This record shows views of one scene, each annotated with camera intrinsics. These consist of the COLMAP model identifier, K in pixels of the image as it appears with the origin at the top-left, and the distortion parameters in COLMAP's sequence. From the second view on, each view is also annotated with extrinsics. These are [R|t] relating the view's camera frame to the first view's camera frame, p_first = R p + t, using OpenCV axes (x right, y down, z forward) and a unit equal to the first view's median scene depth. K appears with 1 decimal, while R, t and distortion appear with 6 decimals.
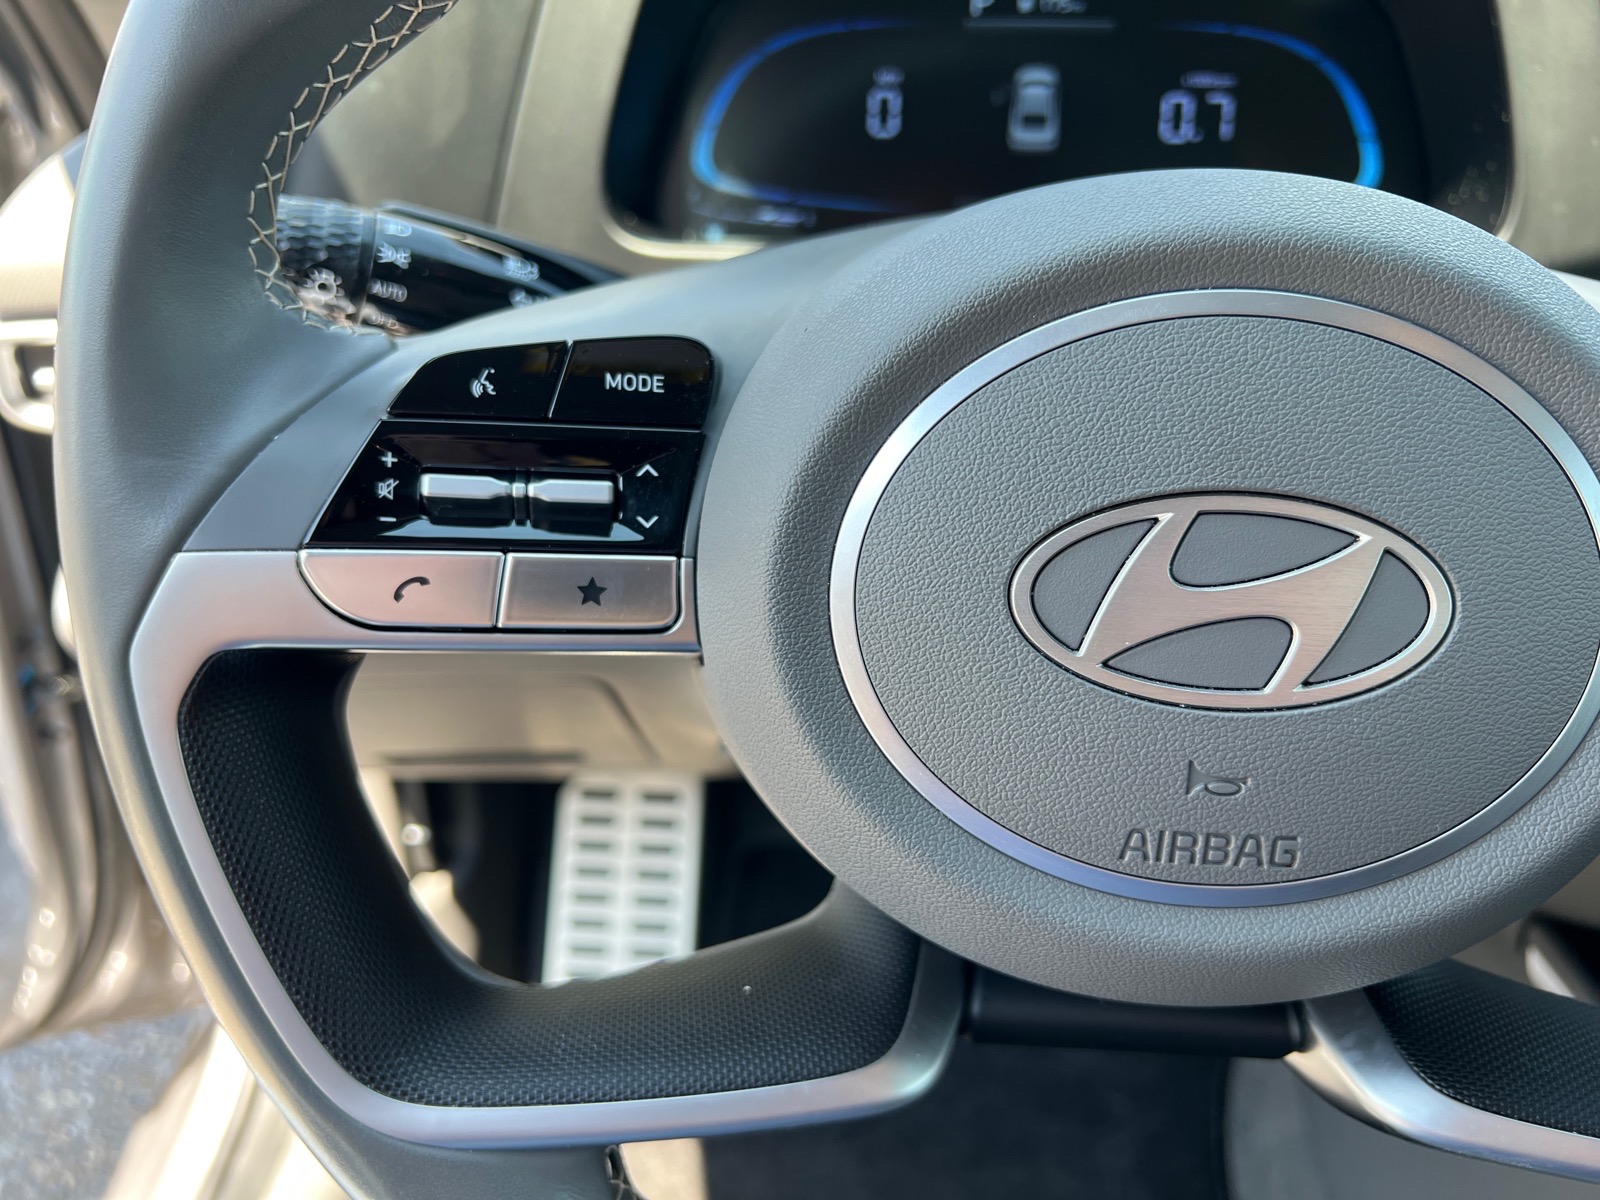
lens RADIAL K [[1209.2, 0, 797.8], [0, 1209.2, 571.8], [0, 0, 1]] dist [0.055324, -0.061727]
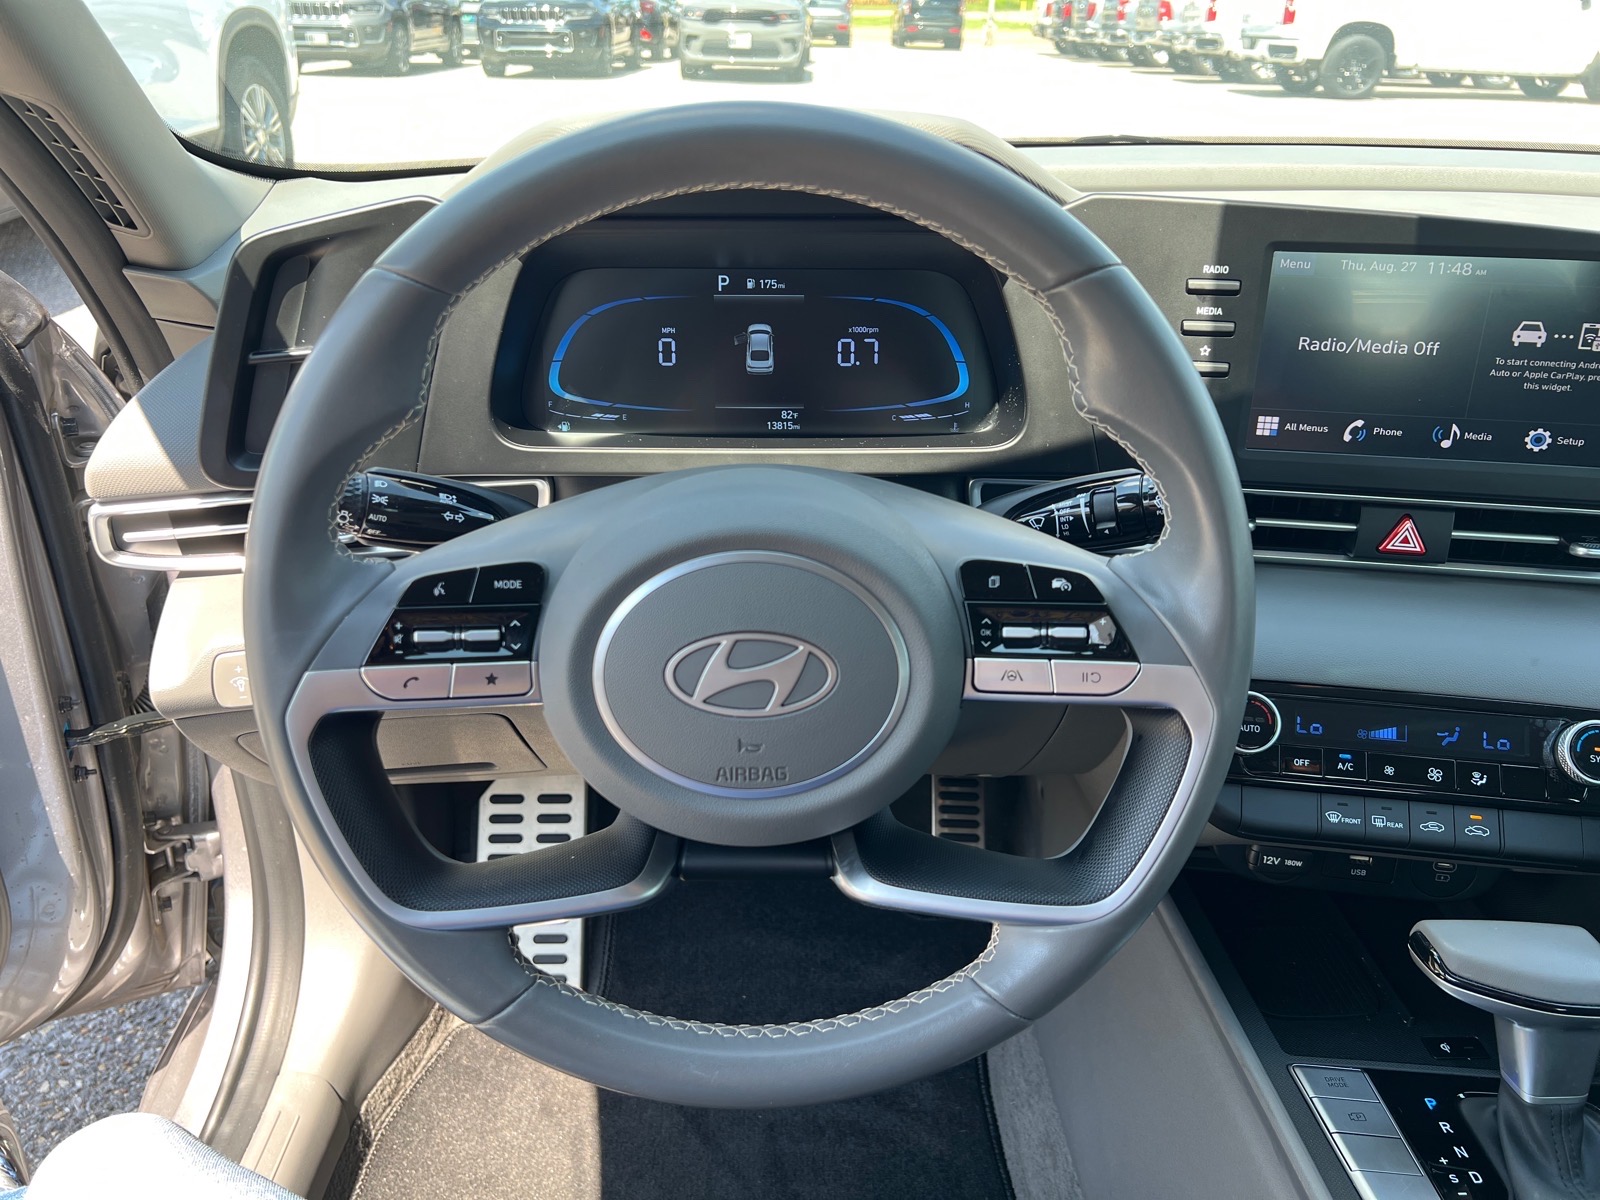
lens RADIAL K [[1209.2, 0, 797.8], [0, 1209.2, 571.8], [0, 0, 1]] dist [0.055324, -0.061727]
pose [[0.996130, -0.040500, 0.077998, 0.225220], [0.041557, 0.999064, -0.011967, -0.129995], [-0.077441, 0.015162, 0.996882, -1.275287]]
